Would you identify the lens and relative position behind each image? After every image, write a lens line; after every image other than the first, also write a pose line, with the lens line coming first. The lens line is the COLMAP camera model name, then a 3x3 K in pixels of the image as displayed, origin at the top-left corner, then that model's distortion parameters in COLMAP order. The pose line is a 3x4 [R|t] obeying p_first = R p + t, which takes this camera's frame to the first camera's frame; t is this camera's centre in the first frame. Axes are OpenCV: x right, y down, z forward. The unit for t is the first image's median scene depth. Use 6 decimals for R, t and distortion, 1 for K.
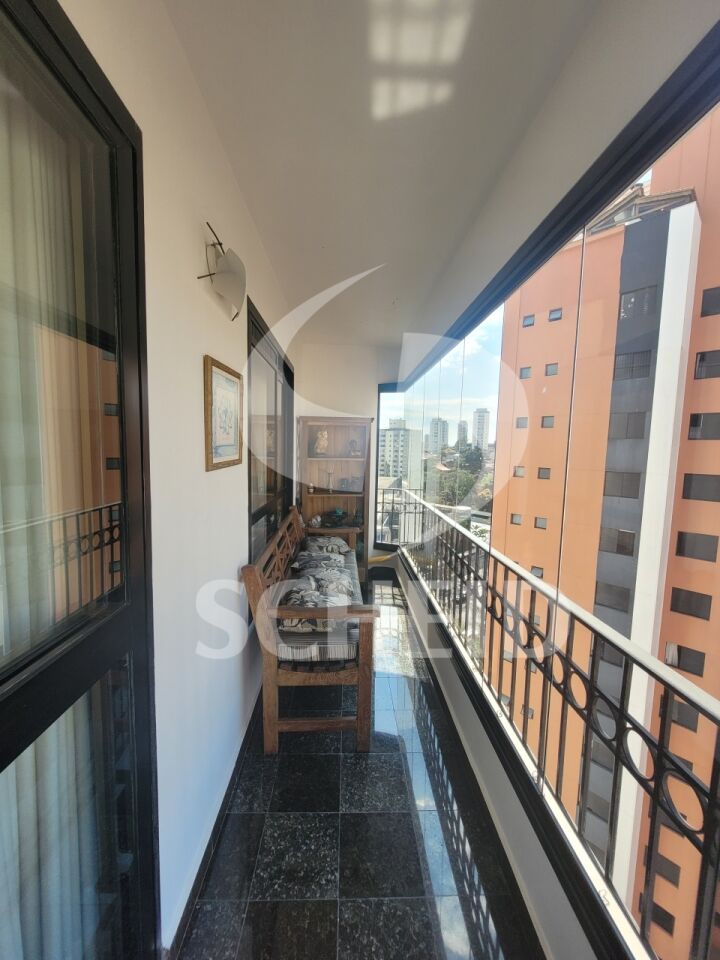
lens RADIAL K [[375.7, 0, 358.3], [0, 375.7, 477.9], [0, 0, 1]] dist [-0.007196, -0.000186]
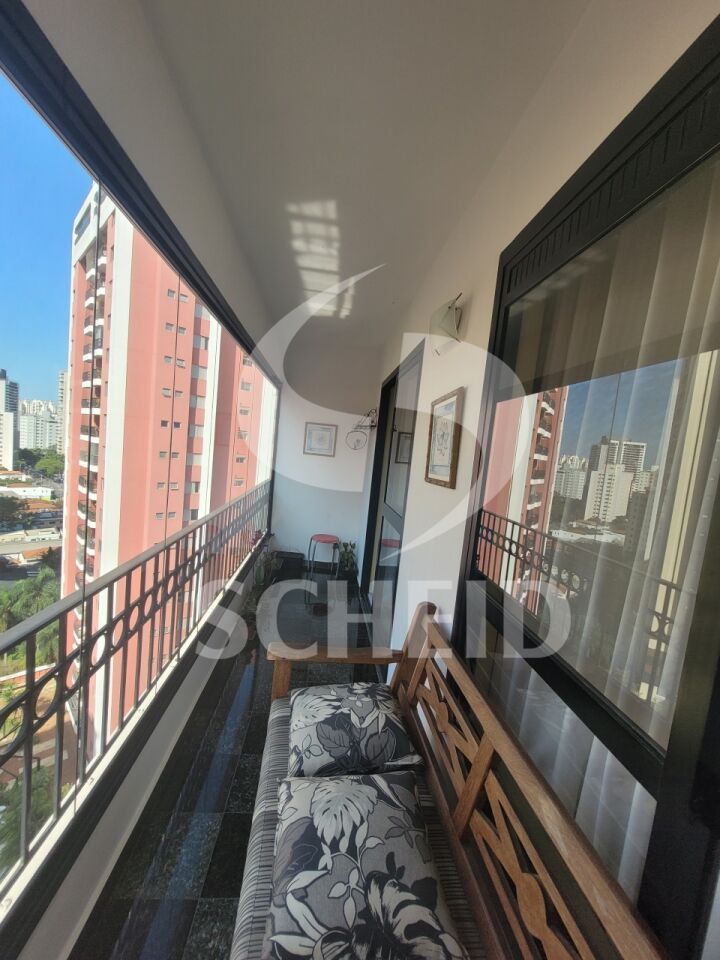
lens RADIAL K [[375.7, 0, 358.9], [0, 375.7, 481.9], [0, 0, 1]] dist [-0.007196, -0.000186]
pose [[-0.992990, -0.100836, -0.061665, -0.063808], [-0.110198, 0.978471, 0.174501, -0.234598], [0.042742, 0.180073, -0.982724, 2.727673]]
